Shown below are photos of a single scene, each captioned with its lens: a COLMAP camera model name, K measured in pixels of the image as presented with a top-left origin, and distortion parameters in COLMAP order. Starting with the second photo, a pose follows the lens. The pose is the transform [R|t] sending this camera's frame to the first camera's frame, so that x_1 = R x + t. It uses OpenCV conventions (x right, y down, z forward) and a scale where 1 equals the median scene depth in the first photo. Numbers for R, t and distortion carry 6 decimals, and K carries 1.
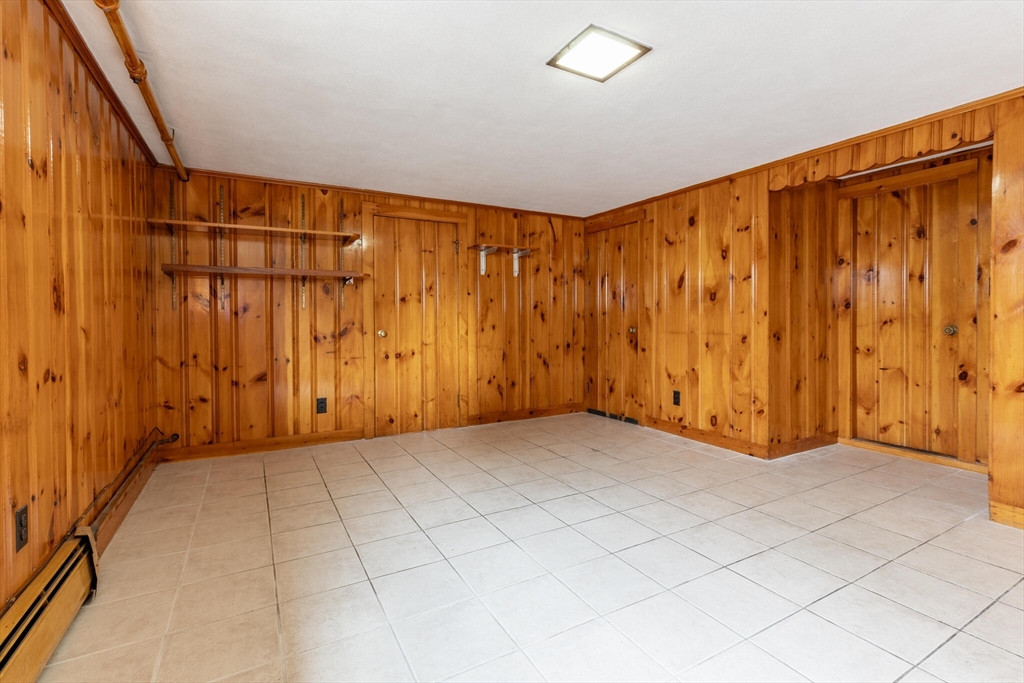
lens RADIAL K [[466.5, 0, 557.0], [0, 466.5, 323.5], [0, 0, 1]] dist [0.005847, -0.002854]
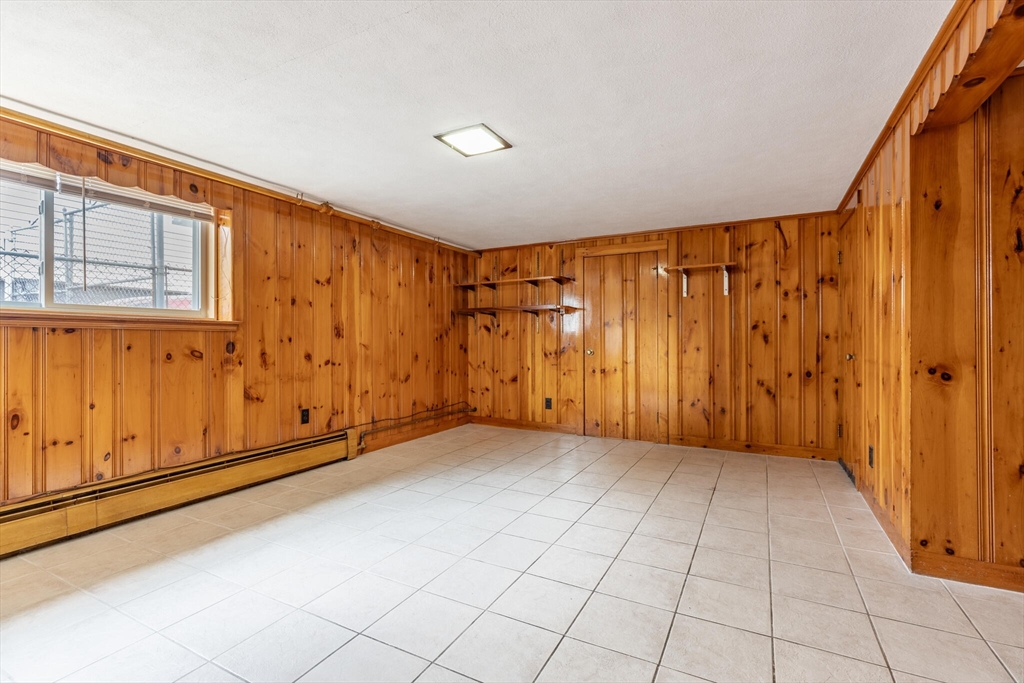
lens RADIAL K [[466.5, 0, 518.2], [0, 466.5, 339.5], [0, 0, 1]] dist [0.005847, -0.002854]
pose [[0.530833, 0.002650, -0.847472, 0.586721], [-0.010757, 0.999936, -0.003612, -0.005621], [0.847408, 0.011033, 0.530828, 0.191774]]
